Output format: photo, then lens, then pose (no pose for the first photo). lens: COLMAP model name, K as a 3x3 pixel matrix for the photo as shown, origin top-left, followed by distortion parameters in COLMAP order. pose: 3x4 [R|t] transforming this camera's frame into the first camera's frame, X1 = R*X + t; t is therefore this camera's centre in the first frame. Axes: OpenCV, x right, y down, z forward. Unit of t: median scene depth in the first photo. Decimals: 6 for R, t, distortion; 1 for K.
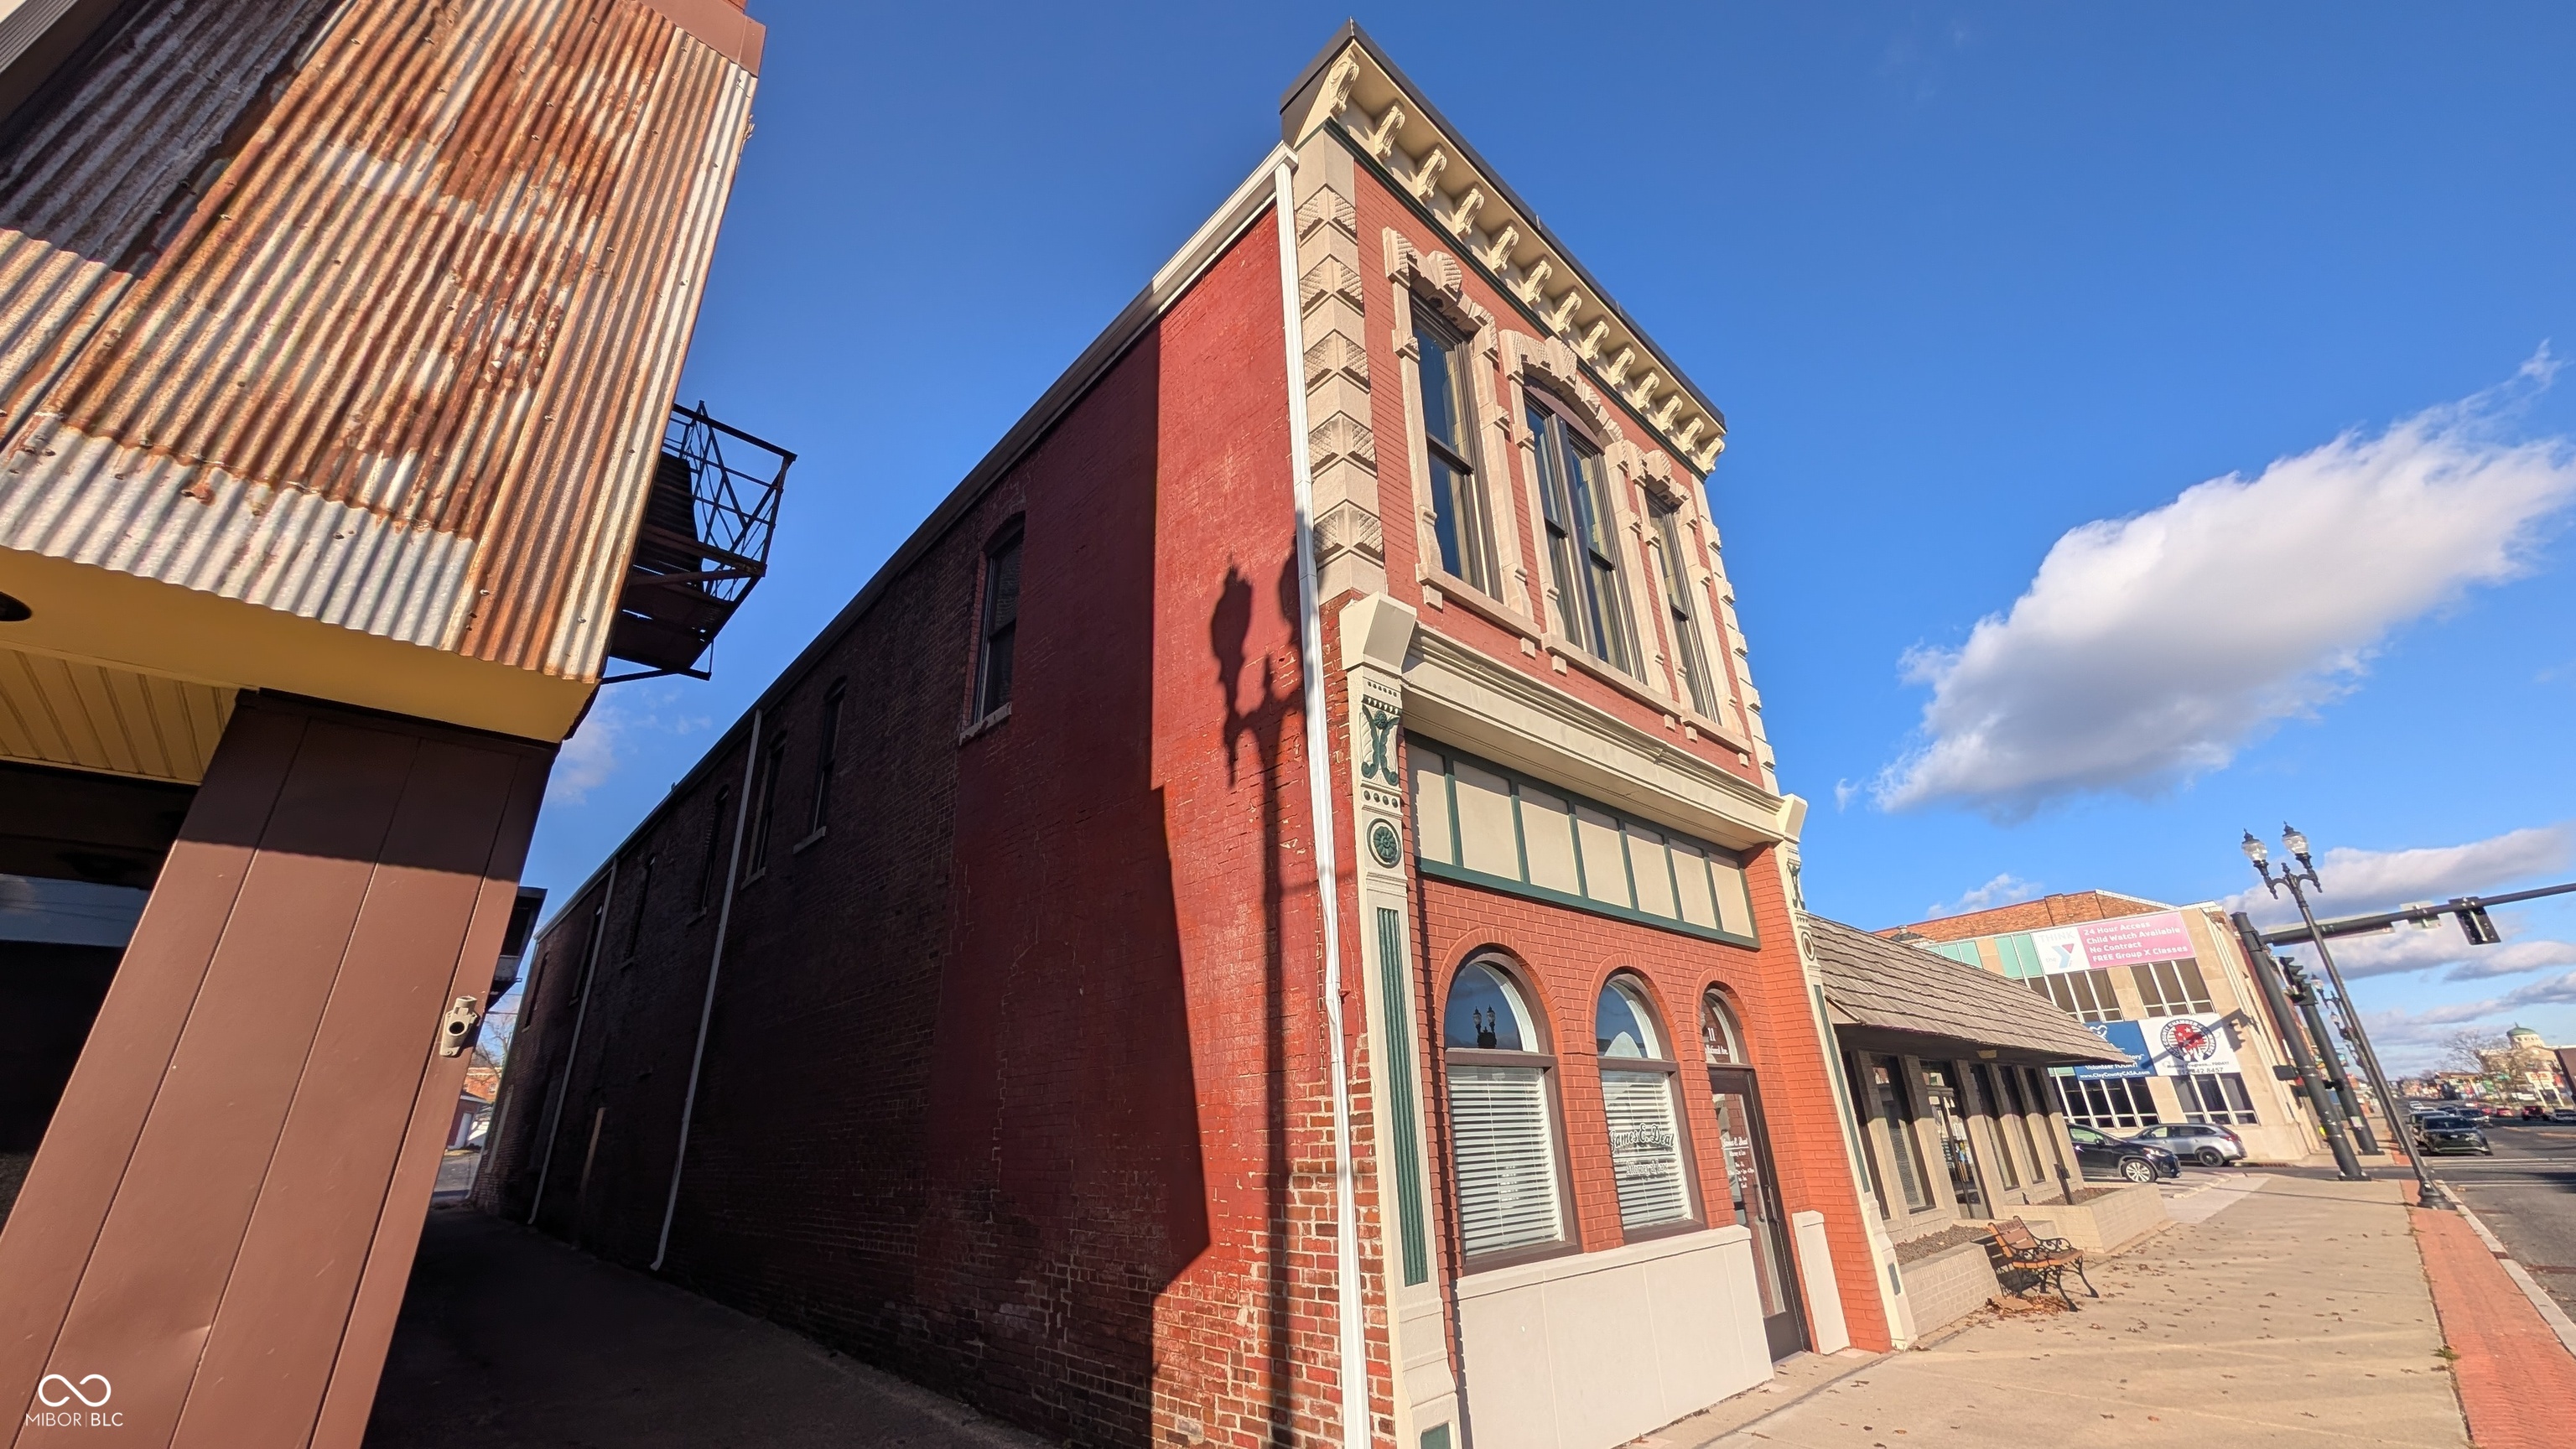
lens RADIAL K [[950.0, 0, 1288.0], [0, 950.0, 724.5], [0, 0, 1]] dist [0.000667, -0.000010]
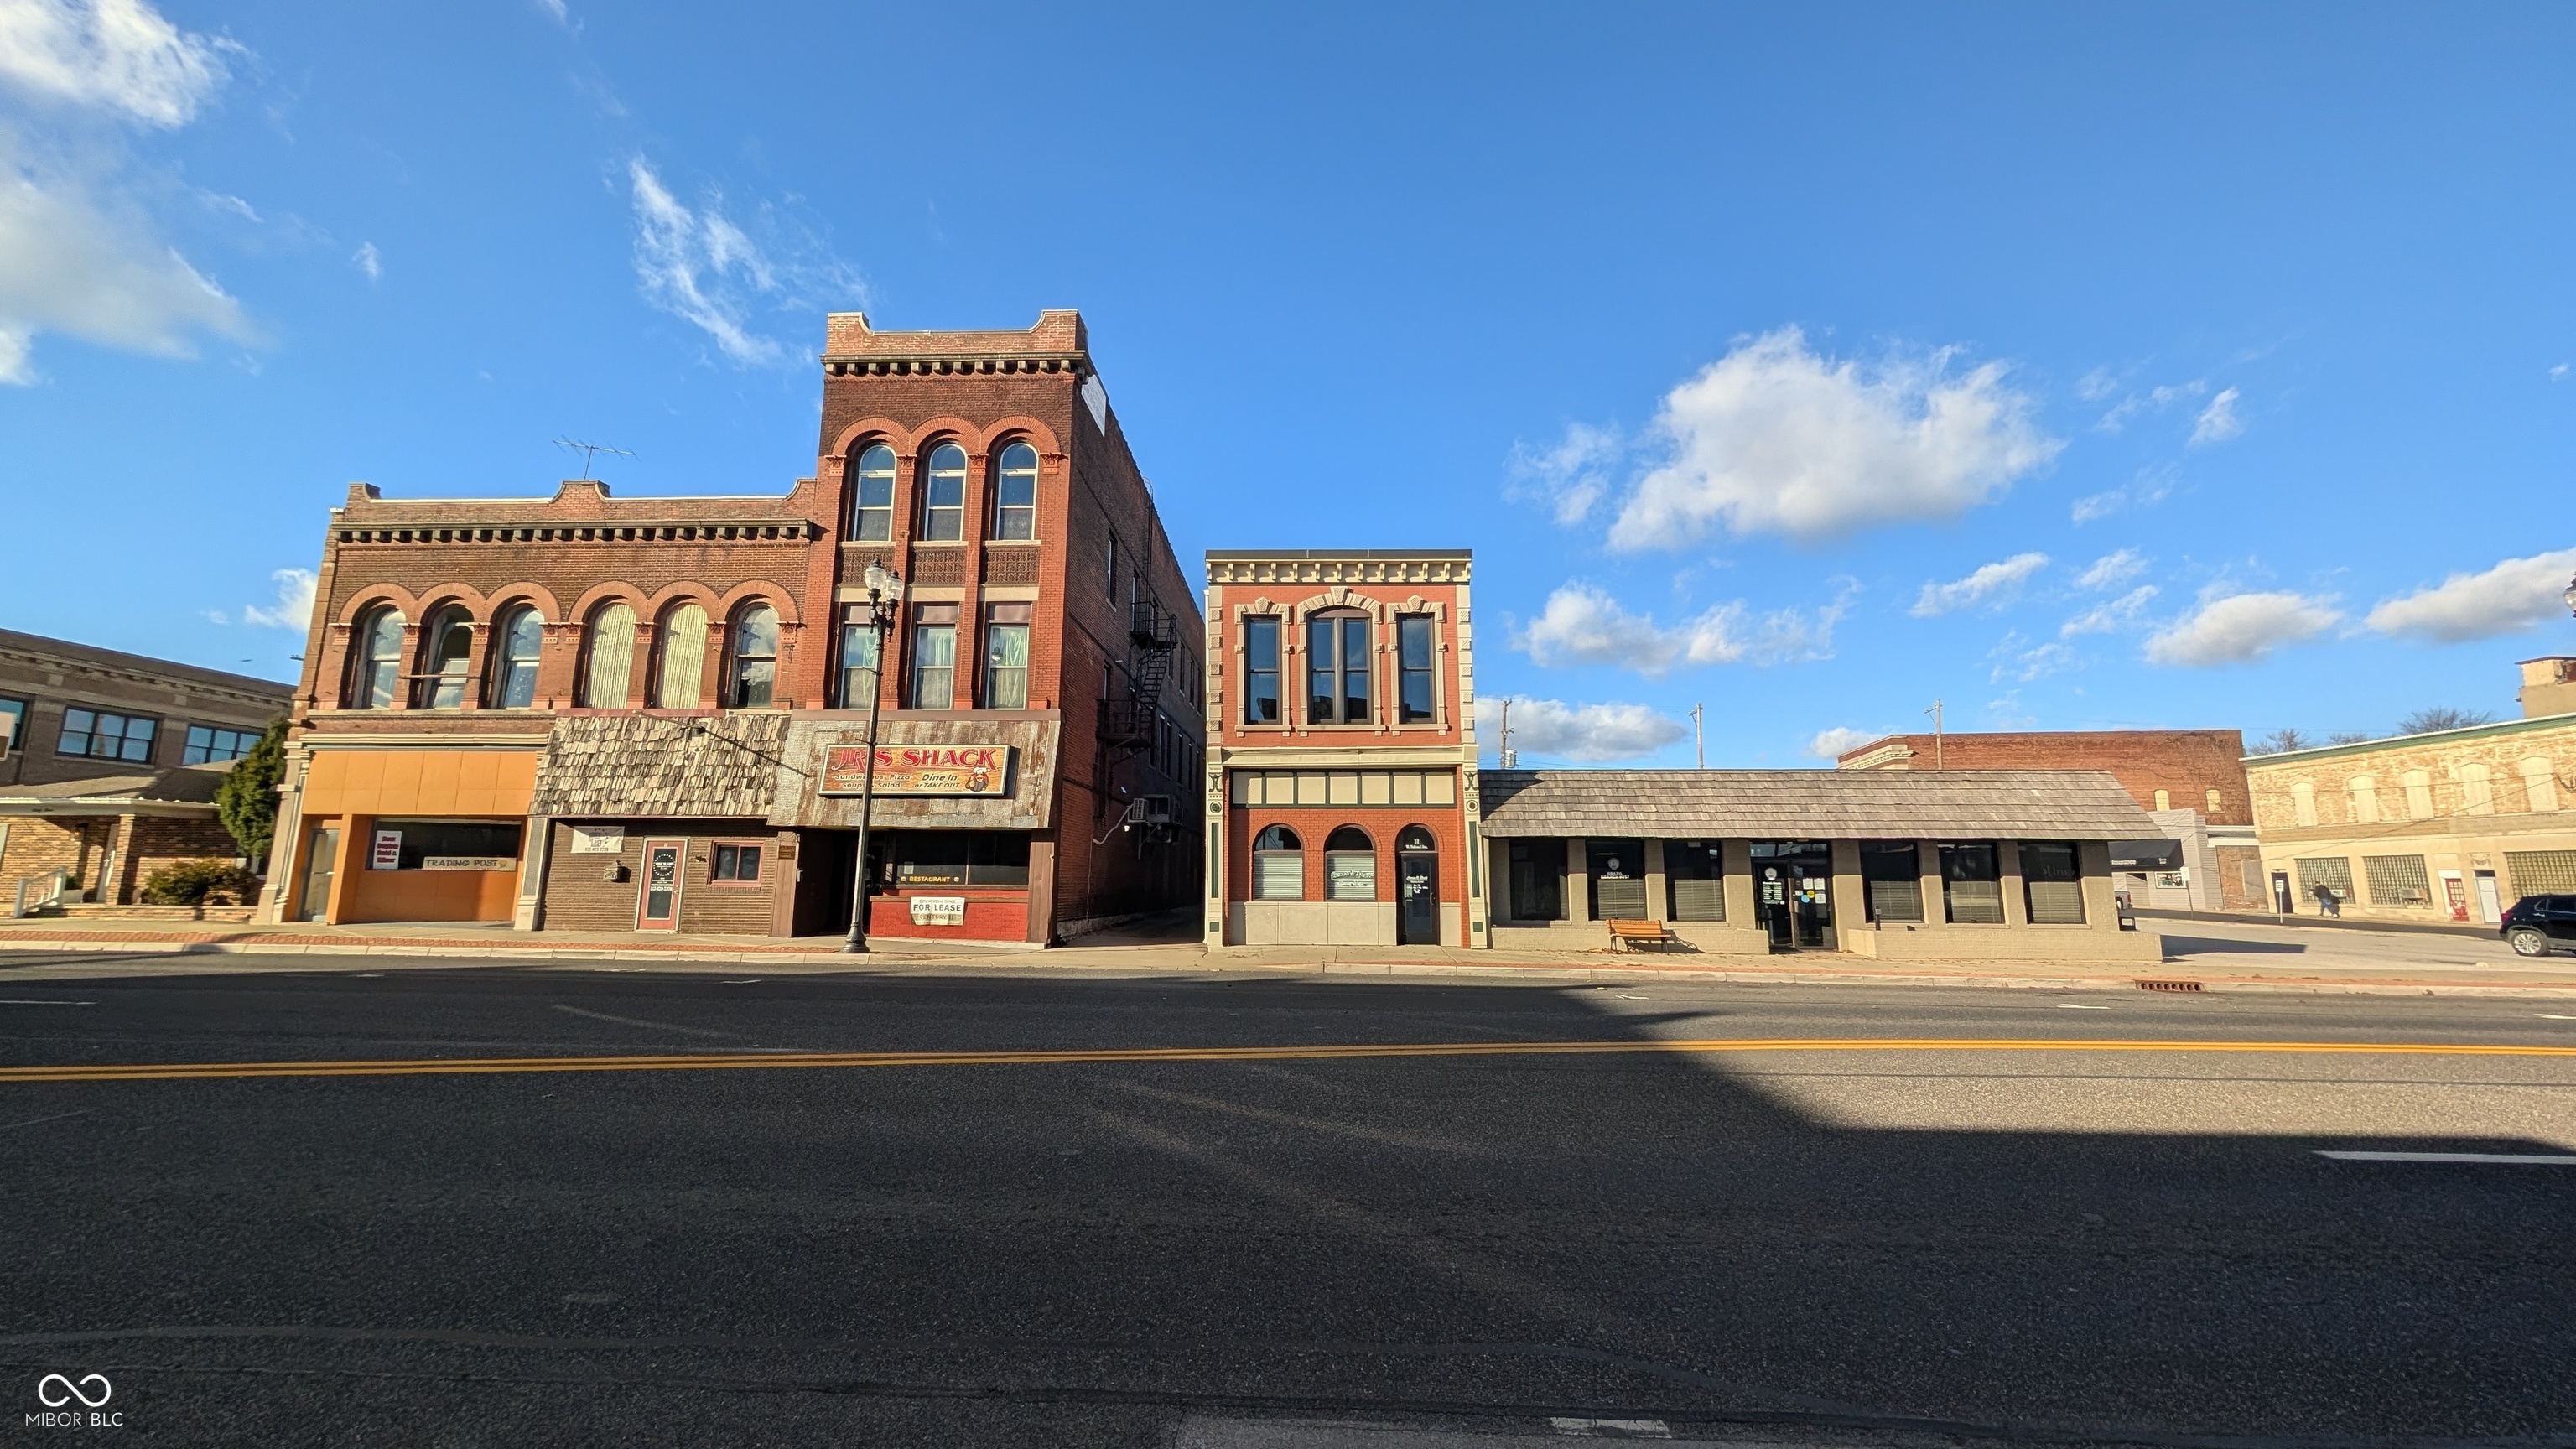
lens RADIAL K [[950.0, 0, 1288.0], [0, 950.0, 724.5], [0, 0, 1]] dist [0.000667, -0.000010]
pose [[0.698403, -0.094846, -0.709392, 3.293214], [0.256951, 0.958327, 0.124842, -0.660446], [0.667989, -0.269469, 0.693669, -1.604193]]
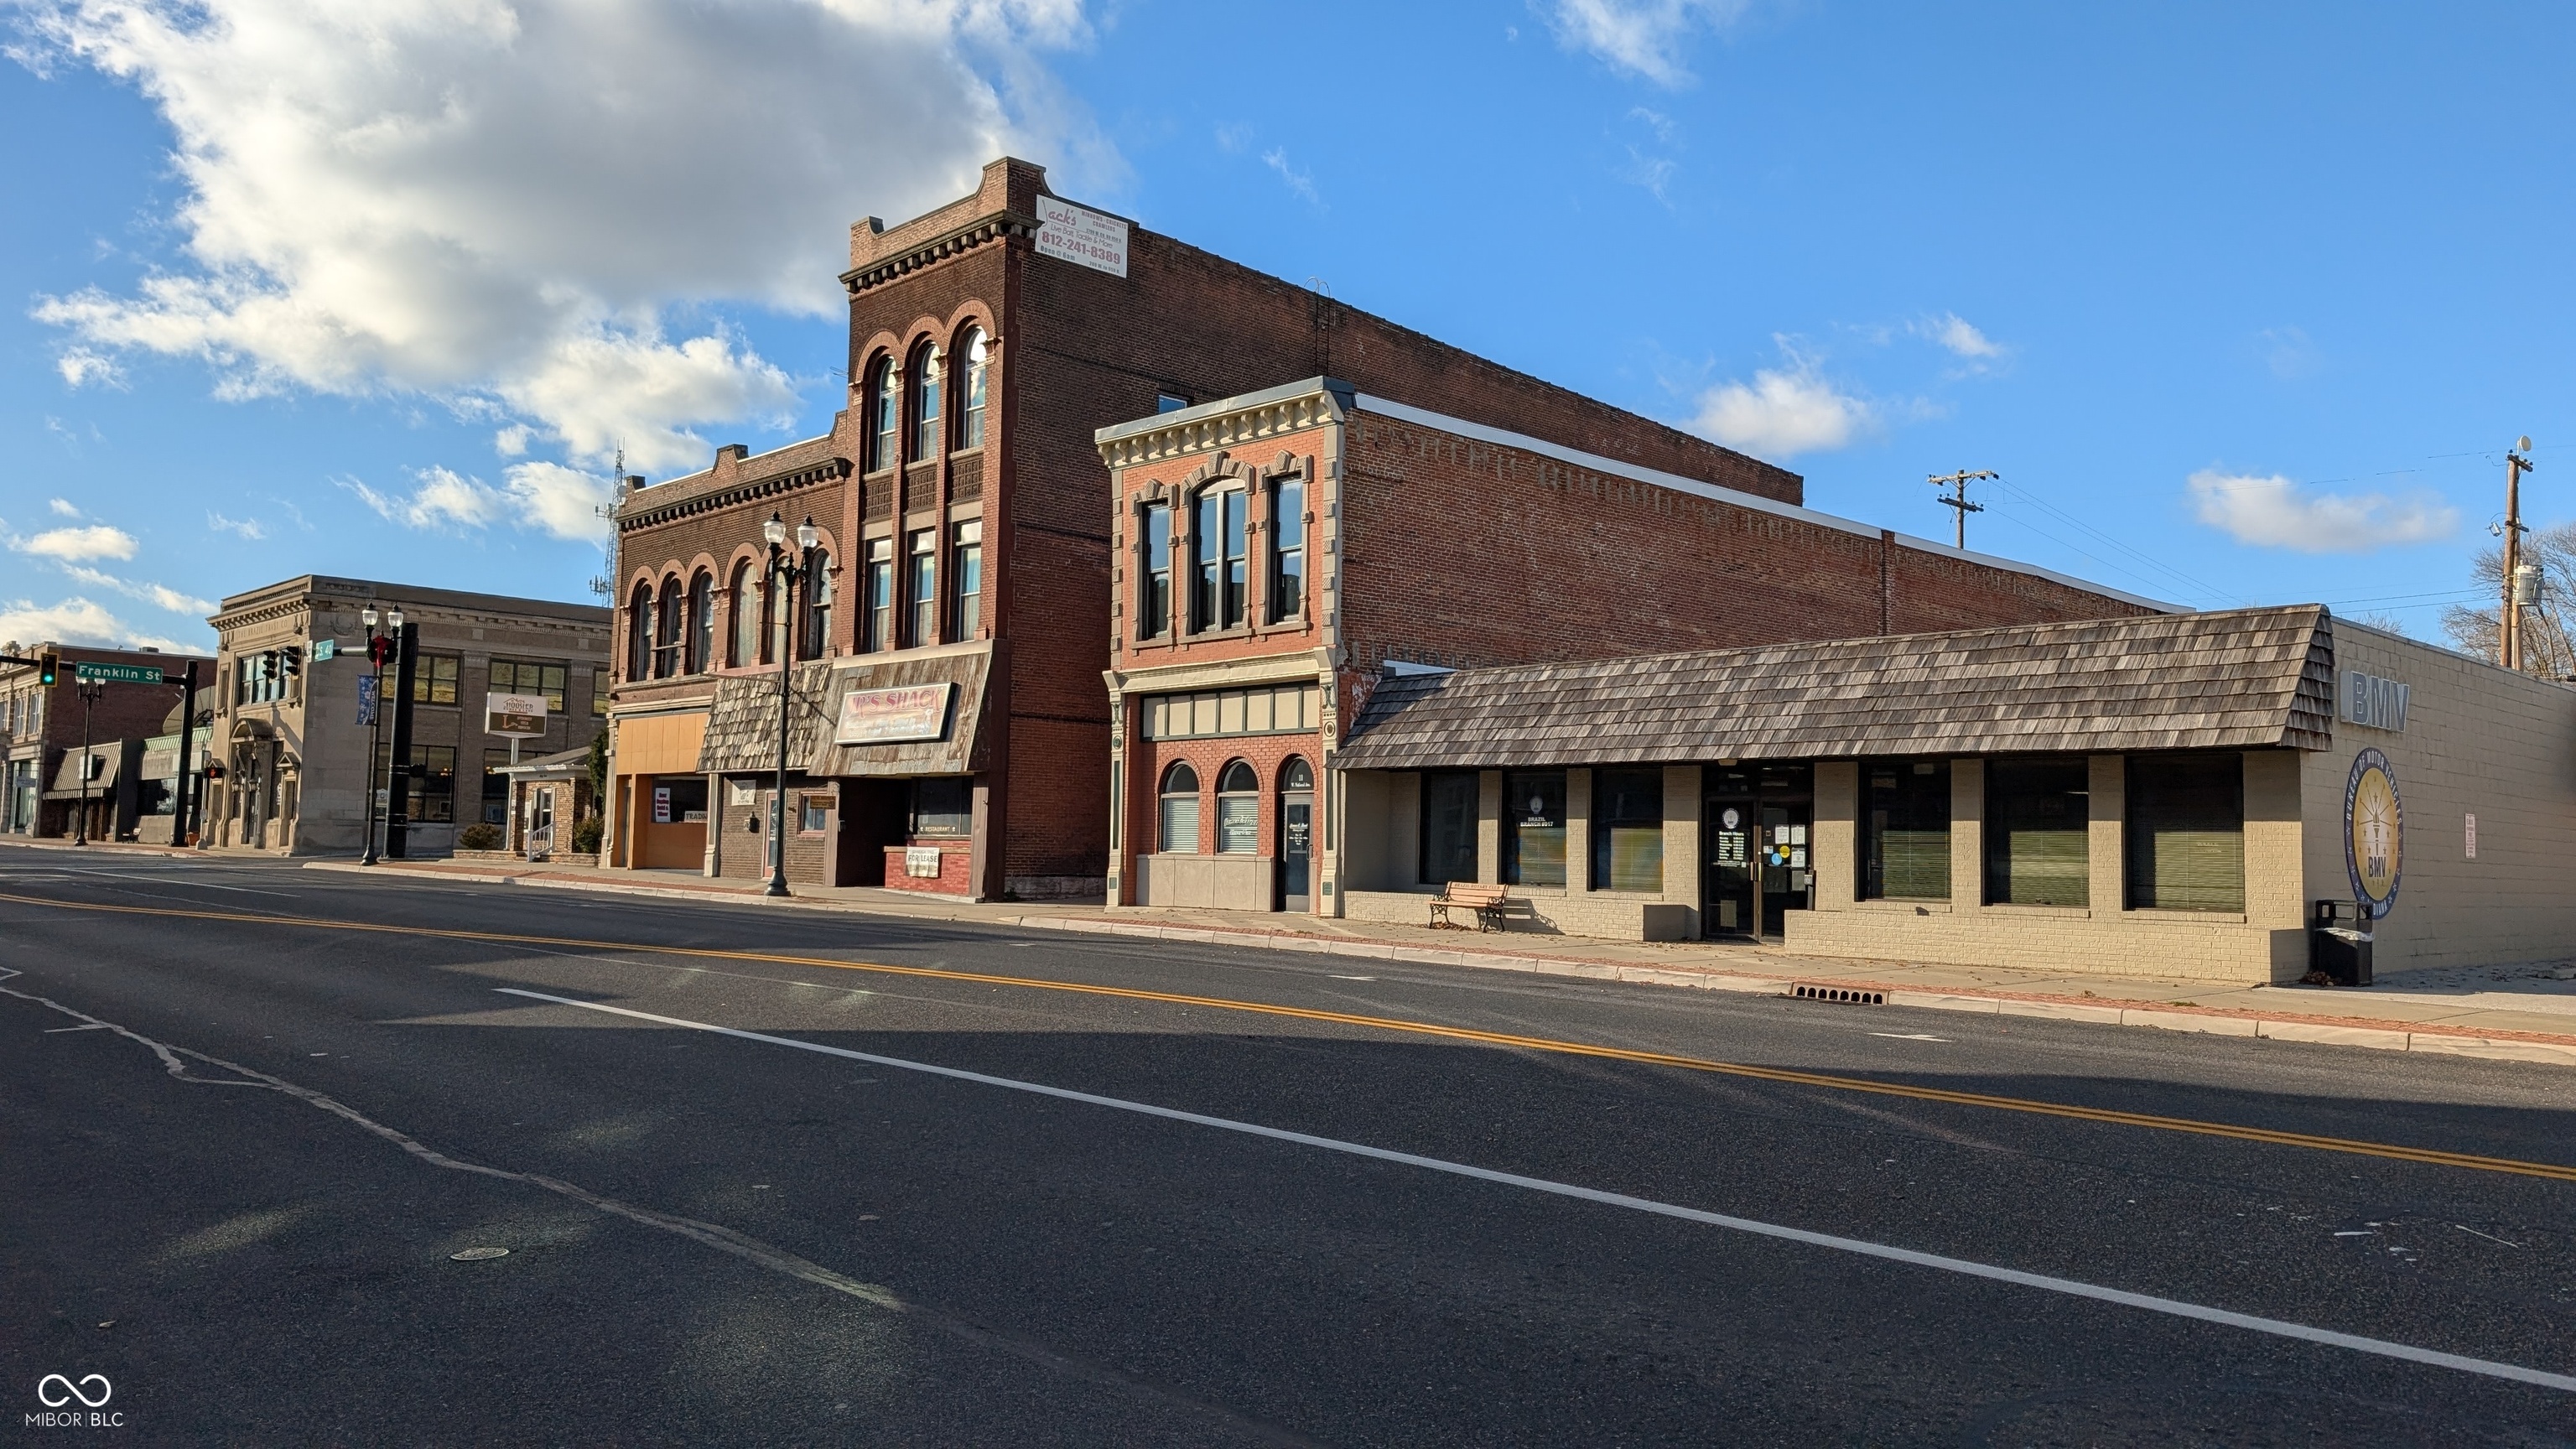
lens RADIAL K [[1906.2, 0, 1301.6], [0, 1906.2, 691.2], [0, 0, 1]] dist [0.091660, -0.001629]
pose [[-0.005069, -0.063185, -0.997989, 7.033344], [0.369175, 0.927383, -0.060590, 0.617247], [0.929346, -0.368740, 0.018625, 1.524935]]
